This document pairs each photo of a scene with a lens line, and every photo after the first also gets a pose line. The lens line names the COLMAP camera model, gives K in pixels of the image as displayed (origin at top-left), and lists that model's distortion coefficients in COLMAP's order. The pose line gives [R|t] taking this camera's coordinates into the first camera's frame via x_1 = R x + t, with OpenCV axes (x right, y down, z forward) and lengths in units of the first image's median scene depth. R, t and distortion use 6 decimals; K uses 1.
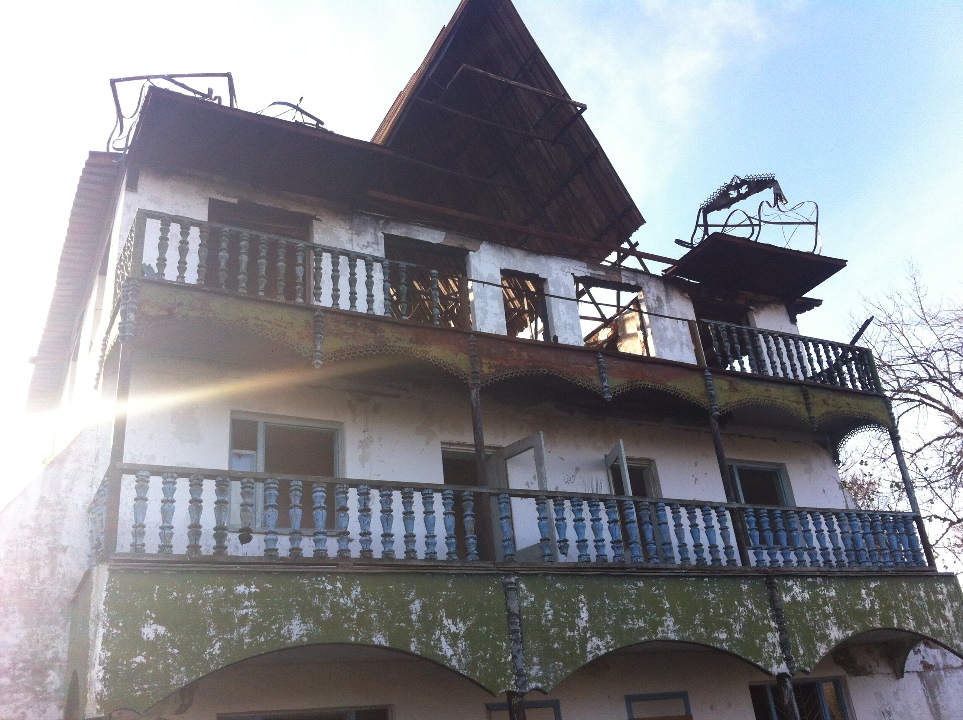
lens RADIAL K [[889.4, 0, 481.5], [0, 889.4, 360.0], [0, 0, 1]] dist [0.051144, -0.219582]
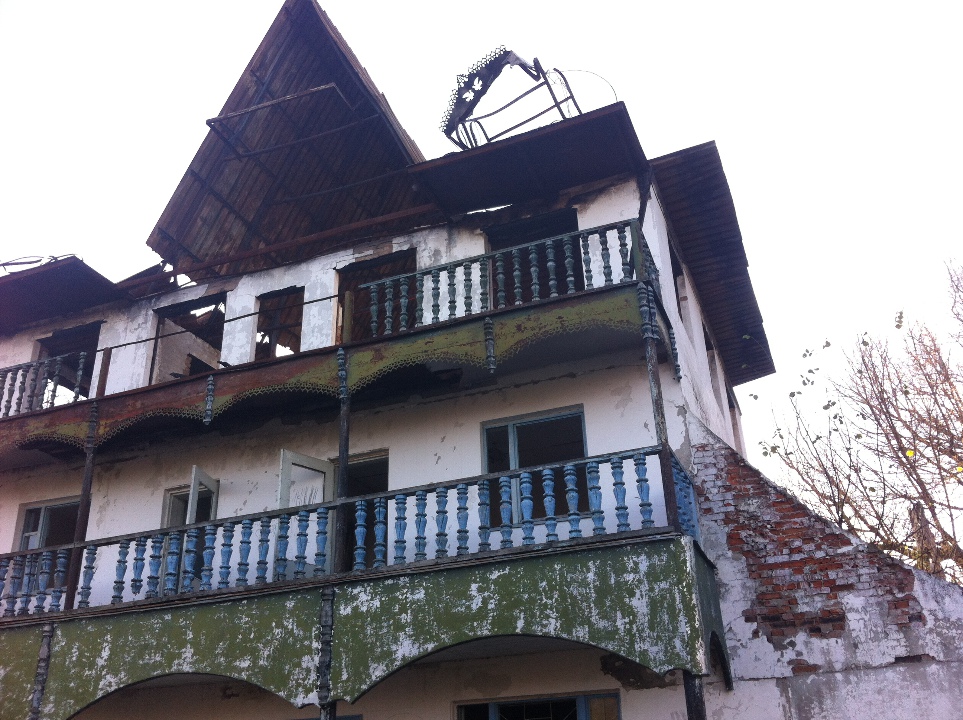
lens RADIAL K [[845.7, 0, 481.5], [0, 845.7, 375.0], [0, 0, 1]] dist [0.004184, -0.114835]
pose [[0.686634, -0.258021, -0.679675, 0.991715], [0.301883, 0.951681, -0.056308, 0.137171], [0.661363, -0.166520, 0.731349, 0.528971]]
